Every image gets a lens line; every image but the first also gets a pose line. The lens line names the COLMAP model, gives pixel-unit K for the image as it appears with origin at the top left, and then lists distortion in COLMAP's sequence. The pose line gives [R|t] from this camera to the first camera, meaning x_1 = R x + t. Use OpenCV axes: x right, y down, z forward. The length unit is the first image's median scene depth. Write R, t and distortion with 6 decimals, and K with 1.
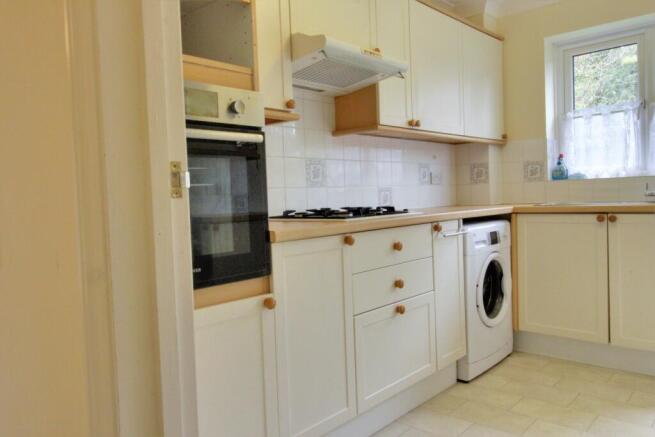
lens RADIAL K [[514.1, 0, 327.7], [0, 514.1, 222.9], [0, 0, 1]] dist [0.038377, -0.010843]
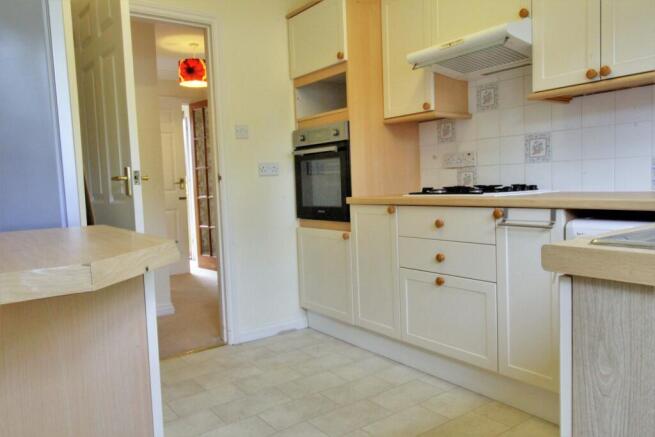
lens RADIAL K [[514.1, 0, 327.2], [0, 514.1, 216.3], [0, 0, 1]] dist [0.038377, -0.010843]
pose [[-0.196226, 0.118912, -0.973322, 1.122507], [-0.007799, 0.992399, 0.122815, -0.093396], [0.980528, 0.031691, -0.193807, 0.876607]]
